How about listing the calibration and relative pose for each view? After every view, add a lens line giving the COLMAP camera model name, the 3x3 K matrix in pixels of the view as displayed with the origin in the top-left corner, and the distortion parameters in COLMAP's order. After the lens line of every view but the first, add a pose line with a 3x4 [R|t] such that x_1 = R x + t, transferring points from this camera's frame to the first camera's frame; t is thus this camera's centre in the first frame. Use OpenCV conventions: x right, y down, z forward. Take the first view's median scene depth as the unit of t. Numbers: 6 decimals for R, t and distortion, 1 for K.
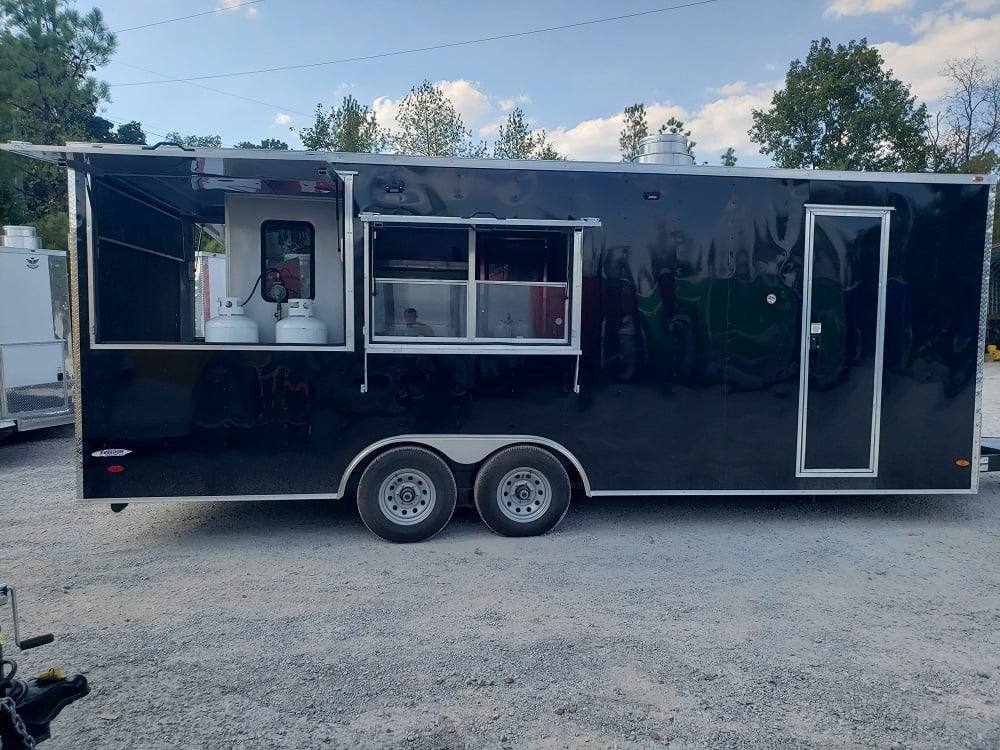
lens RADIAL K [[793.5, 0, 500.0], [0, 793.5, 375.0], [0, 0, 1]] dist [0.012240, 0.006311]
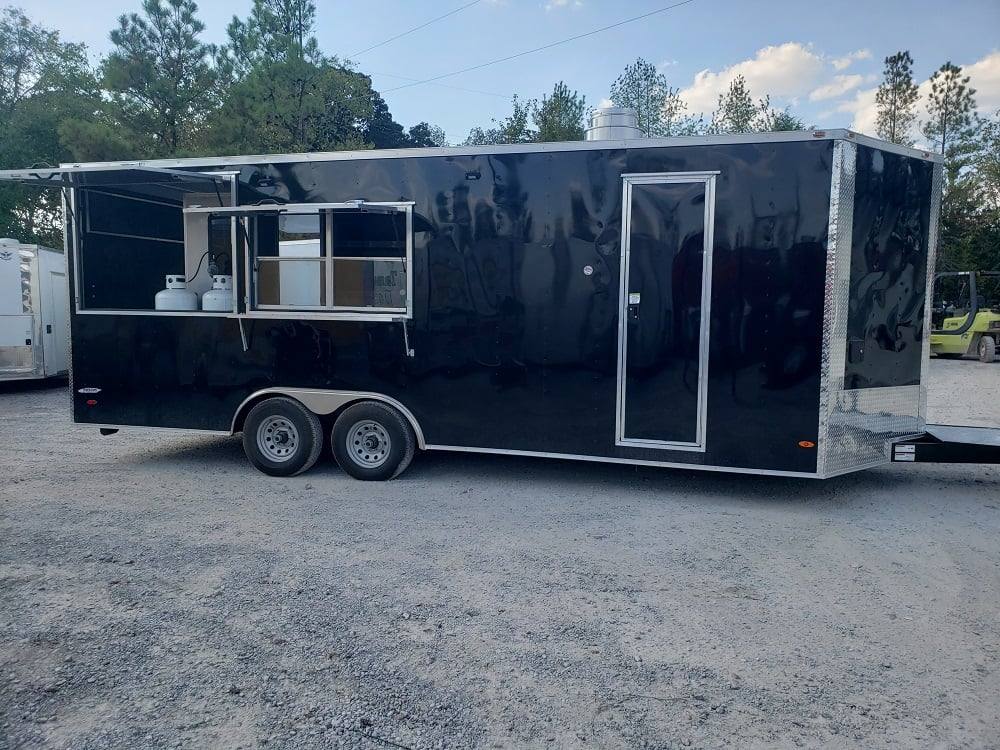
lens RADIAL K [[793.5, 0, 500.0], [0, 793.5, 375.0], [0, 0, 1]] dist [0.012240, 0.006311]
pose [[0.921502, 0.033969, -0.386885, 0.642239], [-0.024470, 0.999267, 0.029452, 0.012699], [0.387601, -0.017673, 0.921658, 0.017243]]
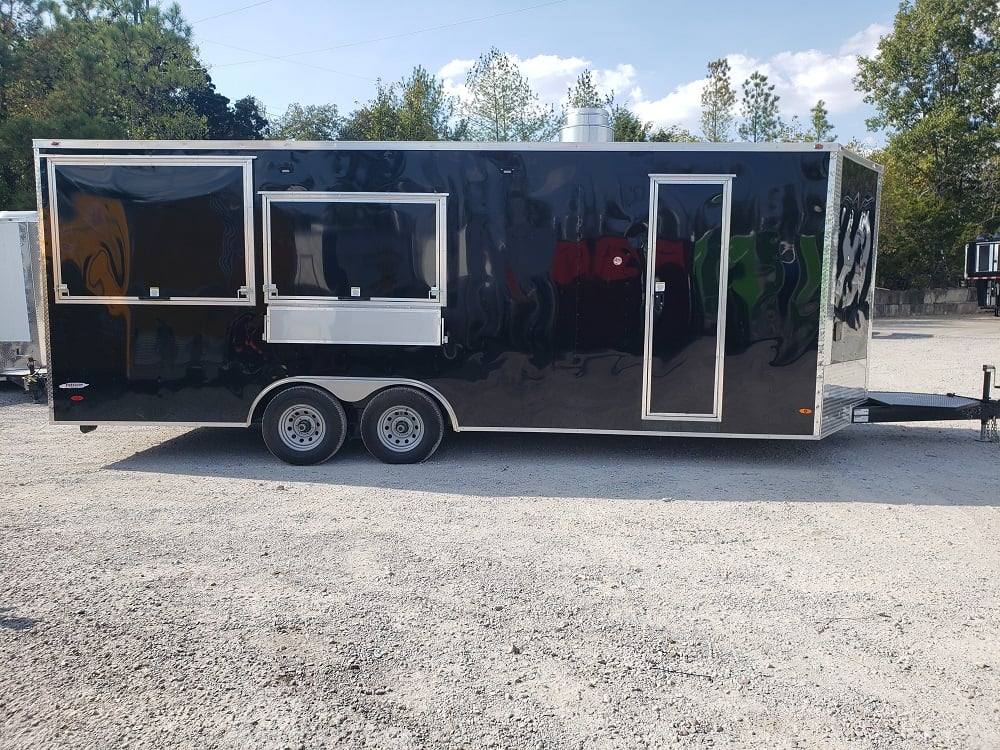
lens RADIAL K [[791.0, 0, 500.0], [0, 791.0, 375.0], [0, 0, 1]] dist [0.007212, 0.012671]
pose [[0.987676, 0.015307, -0.155760, 0.356839], [-0.007741, 0.998766, 0.049065, 0.012408], [0.156319, -0.047254, 0.986576, -0.132273]]
